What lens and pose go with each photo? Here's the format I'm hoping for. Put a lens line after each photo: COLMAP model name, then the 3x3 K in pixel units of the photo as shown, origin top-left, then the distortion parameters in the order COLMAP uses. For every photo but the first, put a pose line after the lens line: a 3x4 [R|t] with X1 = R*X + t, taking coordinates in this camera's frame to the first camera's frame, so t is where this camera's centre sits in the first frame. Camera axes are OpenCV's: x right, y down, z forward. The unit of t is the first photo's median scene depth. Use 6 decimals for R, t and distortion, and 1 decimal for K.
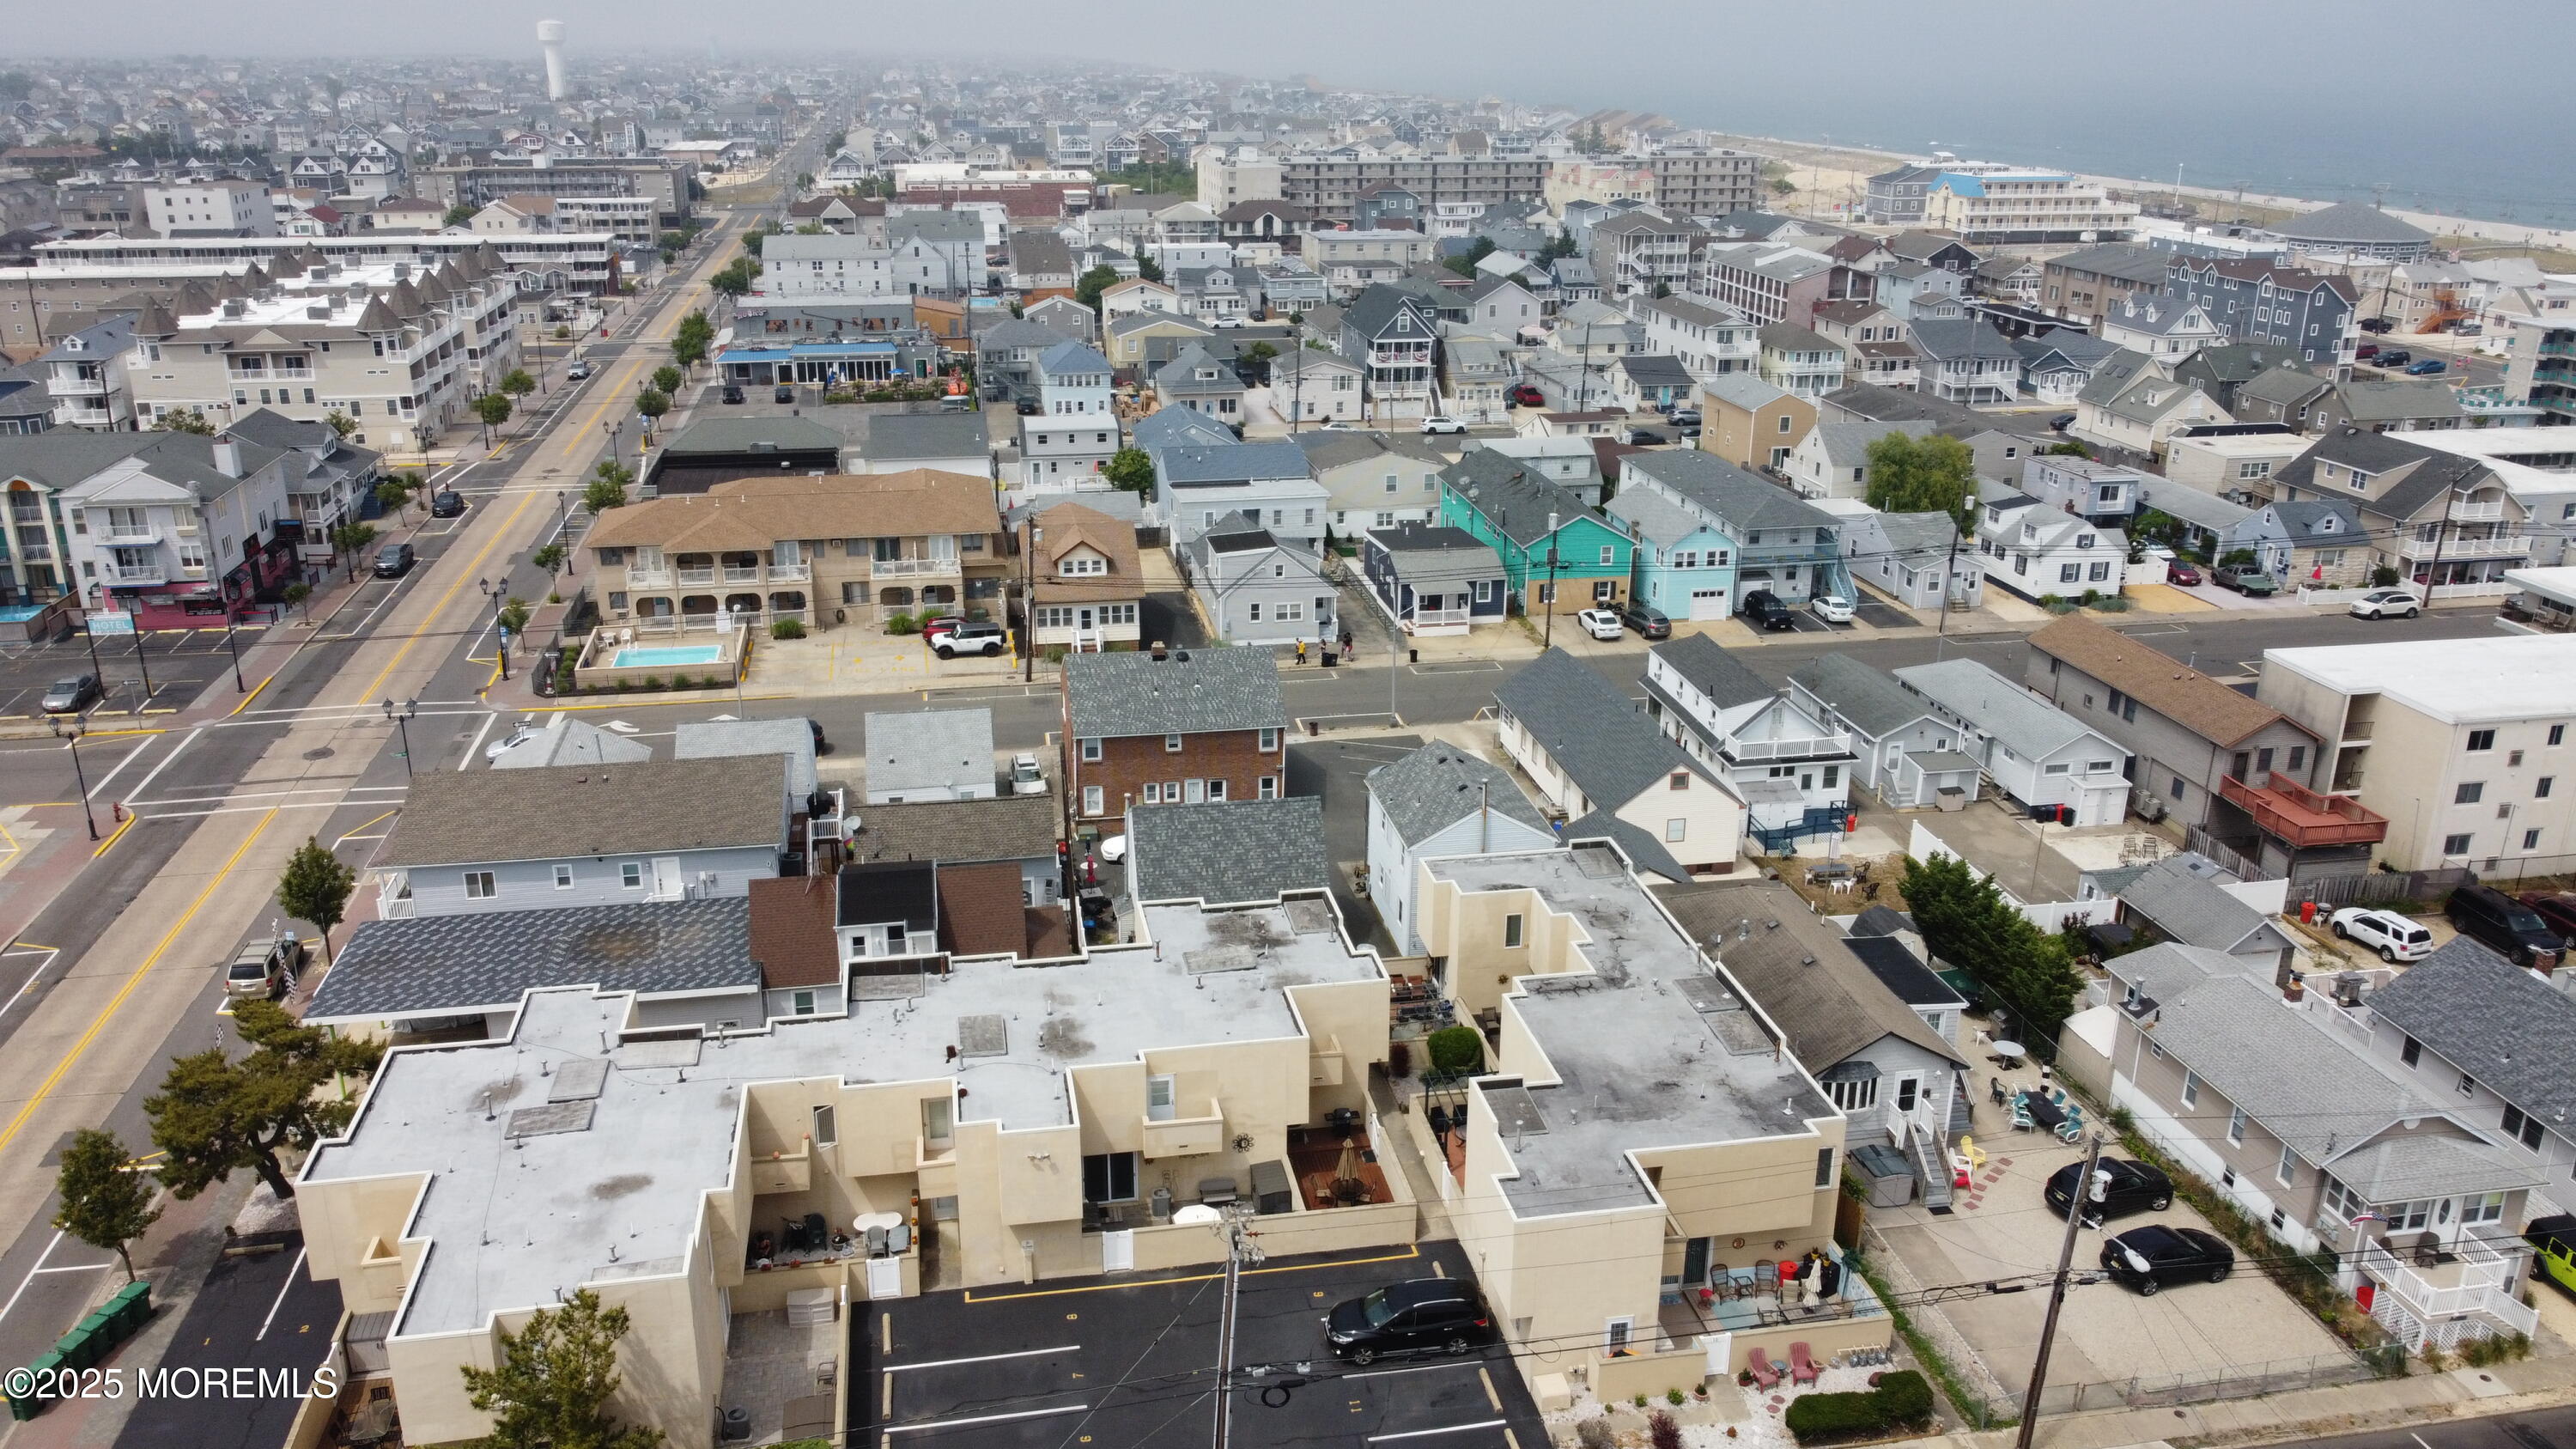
lens RADIAL K [[1946.0, 0, 1286.3], [0, 1946.0, 752.1], [0, 0, 1]] dist [0.004138, -0.006964]
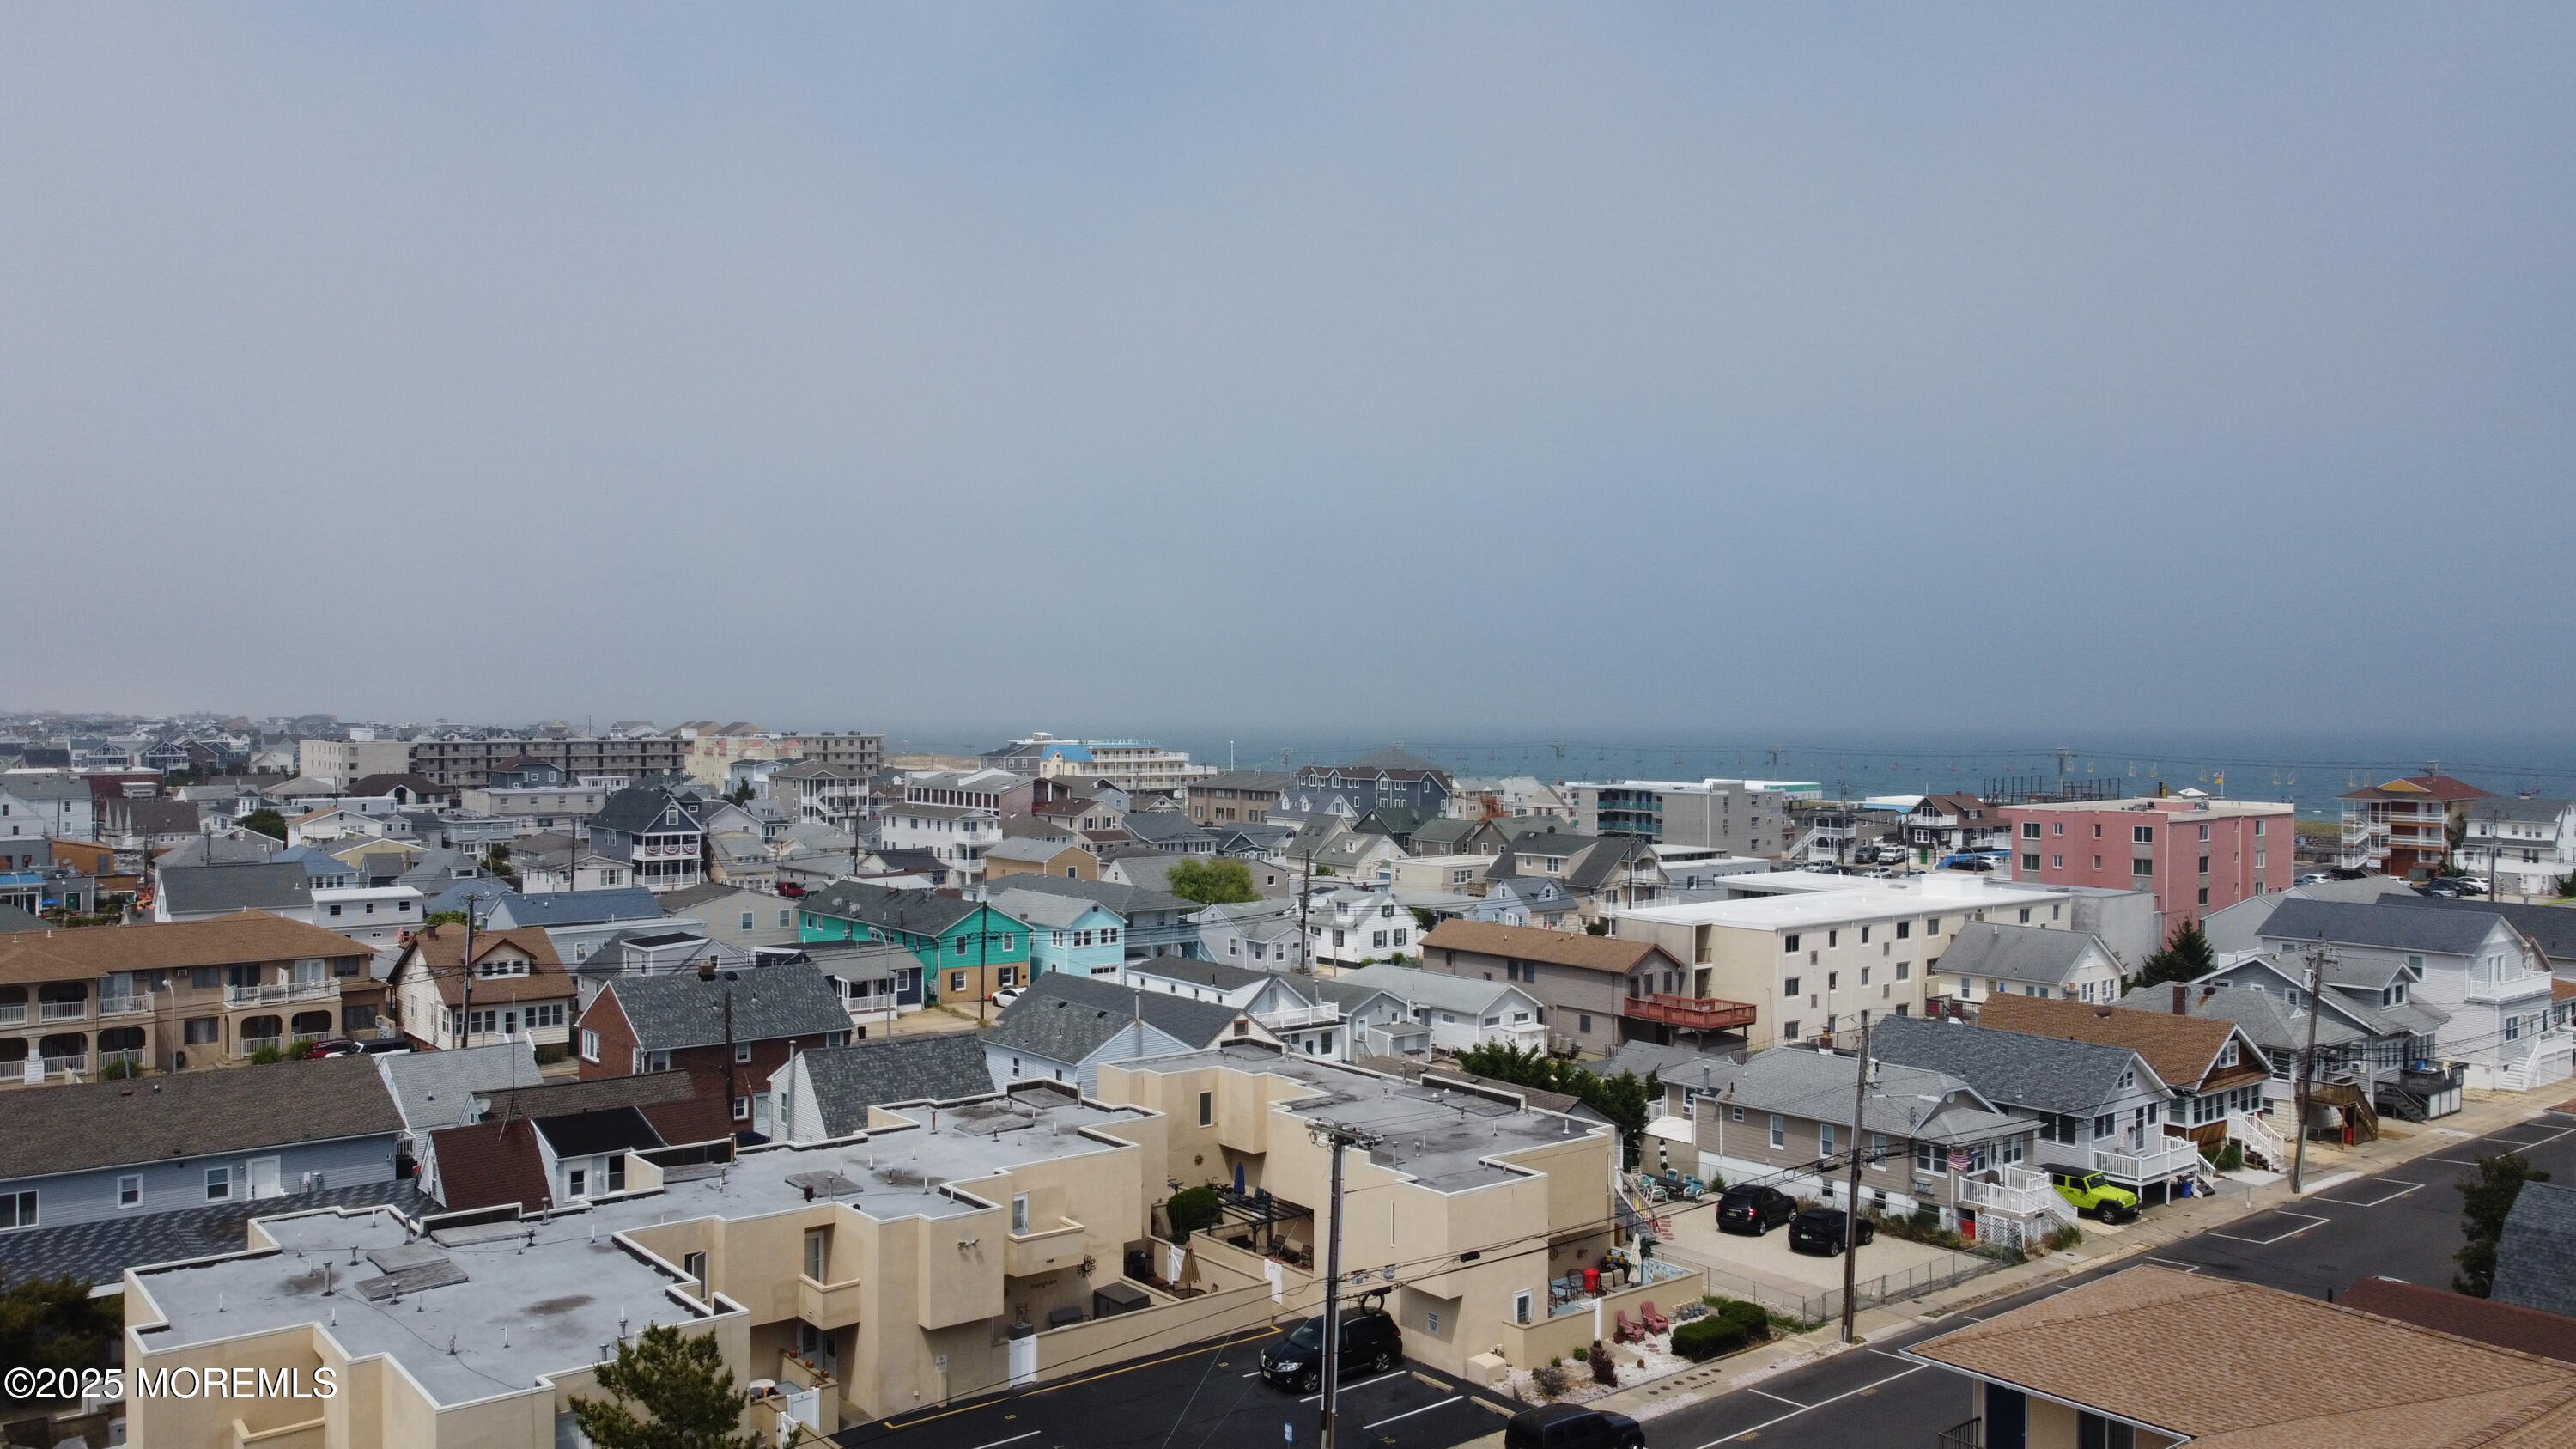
lens RADIAL K [[1946.0, 0, 1286.3], [0, 1946.0, 752.1], [0, 0, 1]] dist [0.004138, -0.006964]
pose [[0.882111, -0.012326, 0.470880, -0.202037], [0.163370, 0.945614, -0.281292, 0.125605], [-0.441803, 0.325058, 0.836150, 0.013777]]
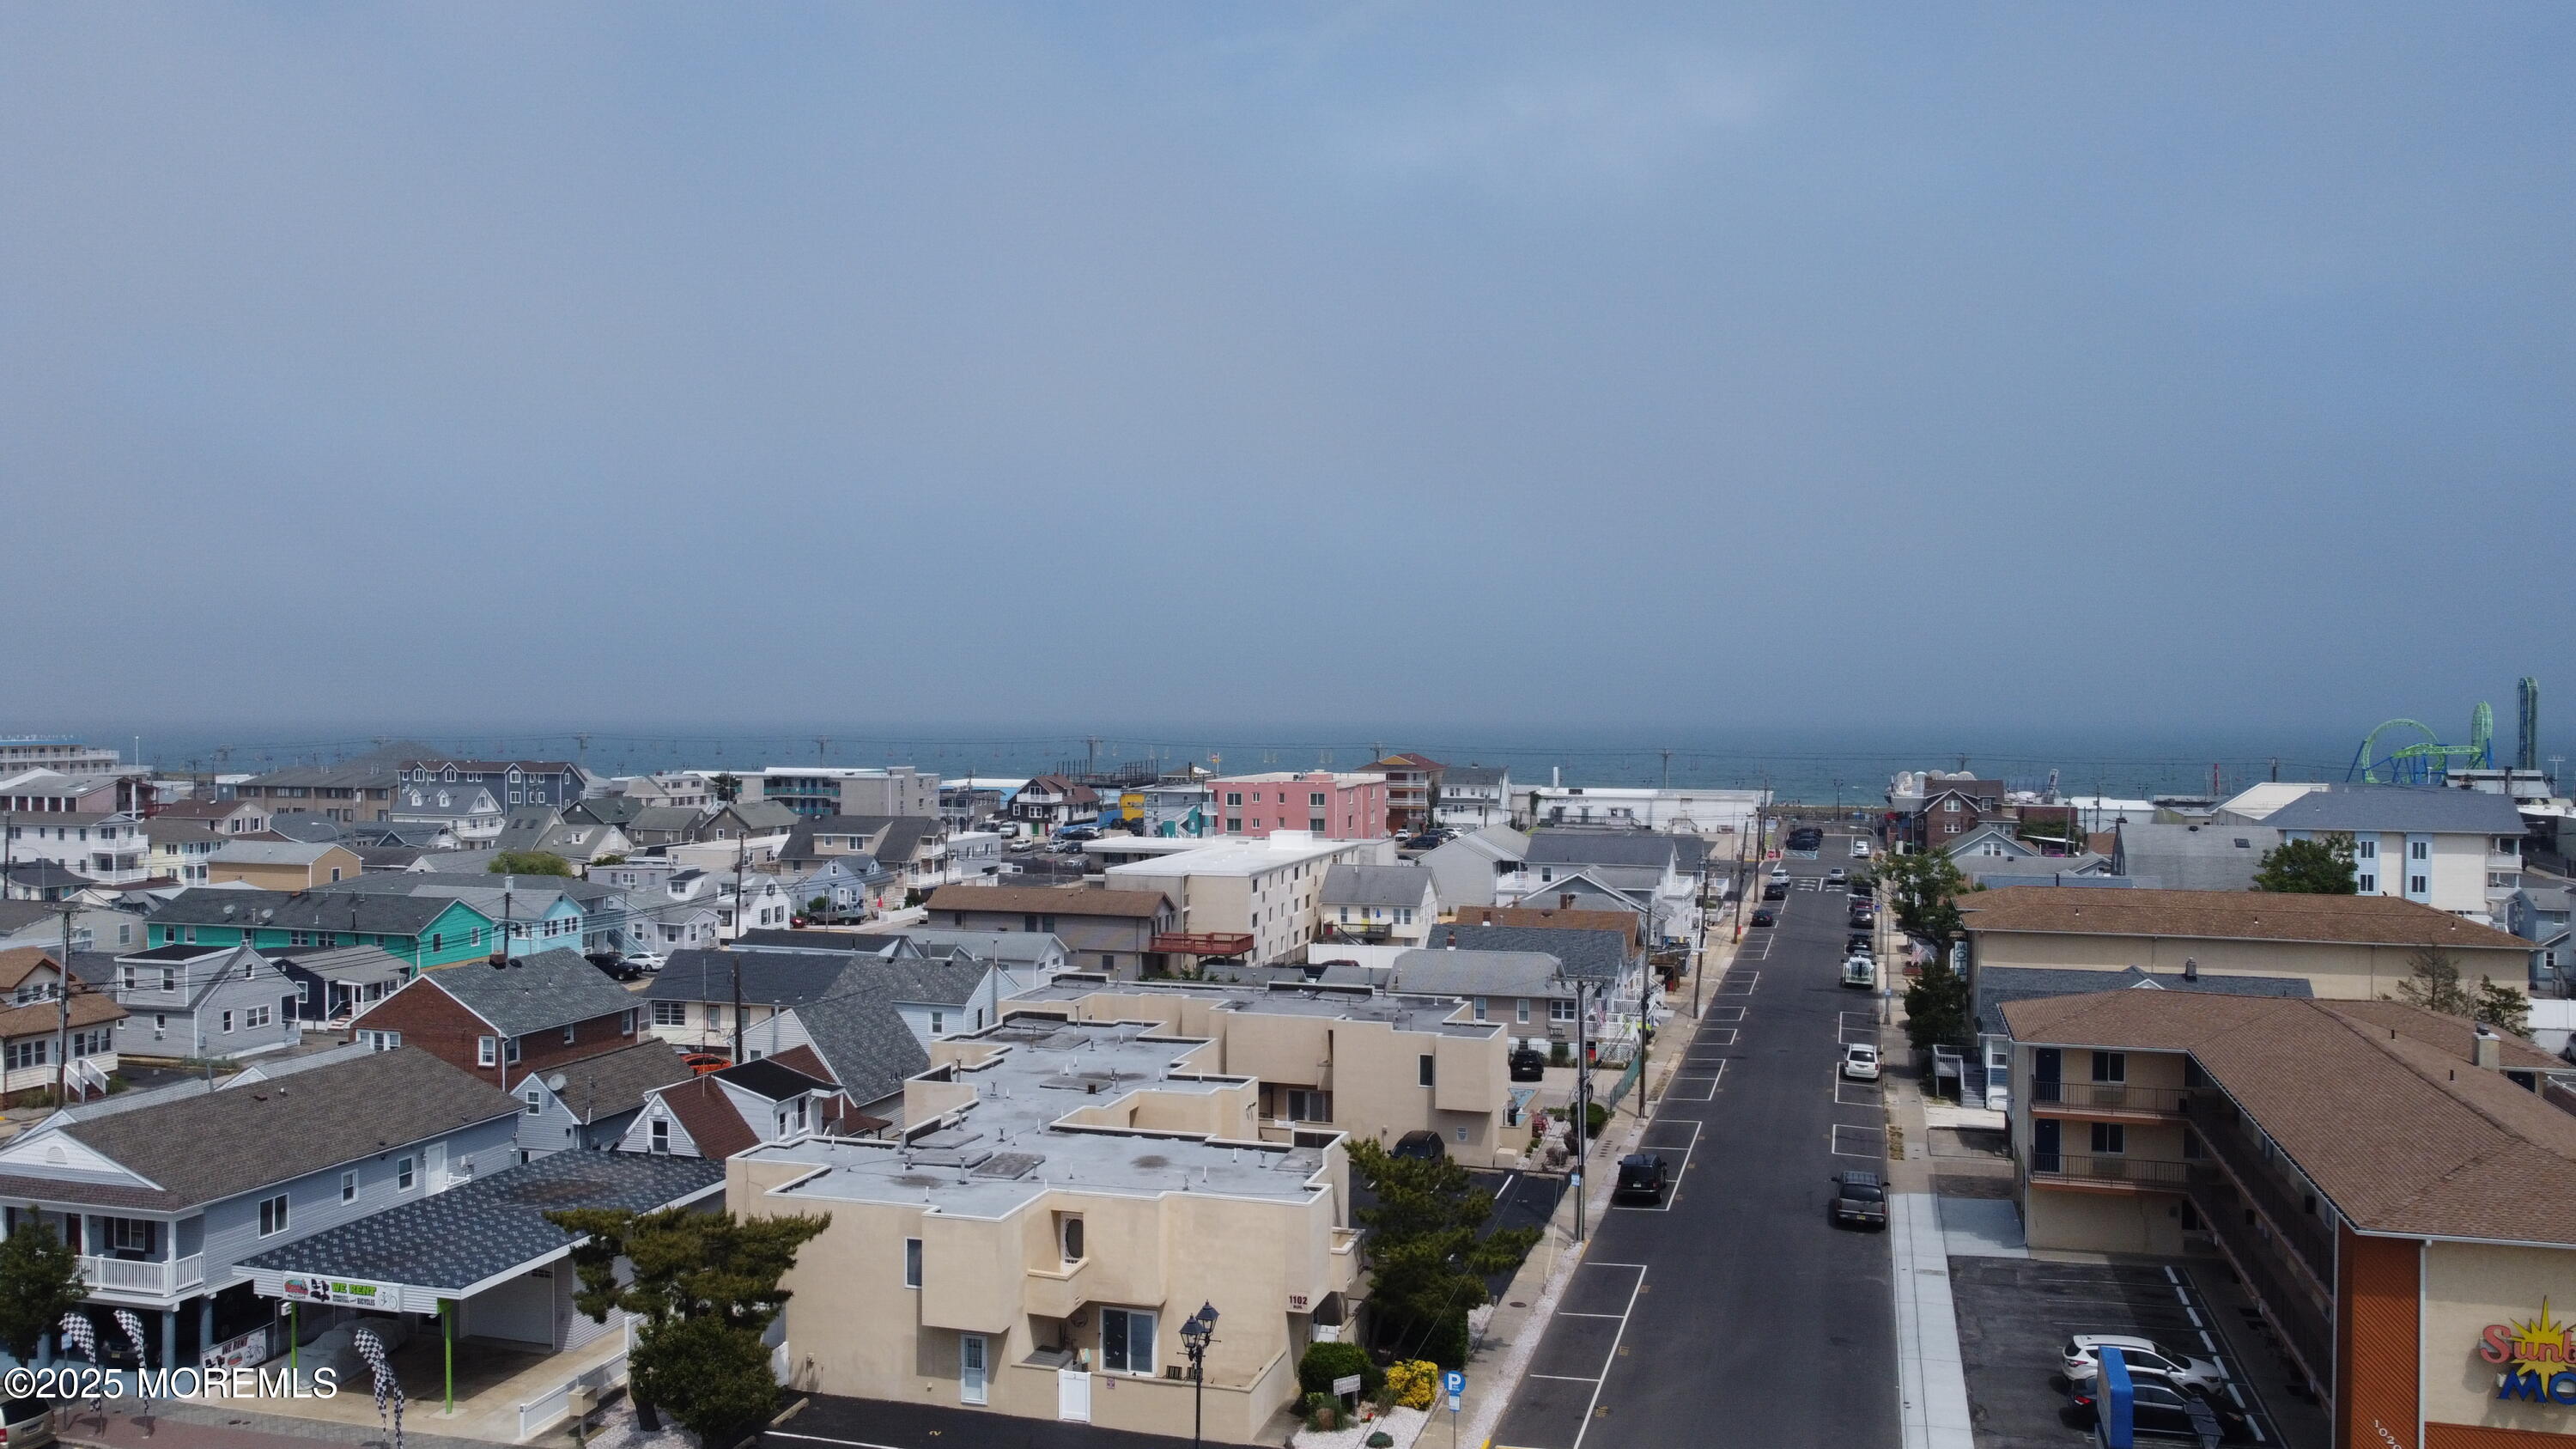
lens RADIAL K [[1946.0, 0, 1286.3], [0, 1946.0, 752.1], [0, 0, 1]] dist [0.004138, -0.006964]
pose [[0.449637, -0.024094, 0.892887, -0.572475], [0.306469, 0.943115, -0.128881, 0.073275], [-0.838990, 0.331592, 0.431443, 0.158952]]
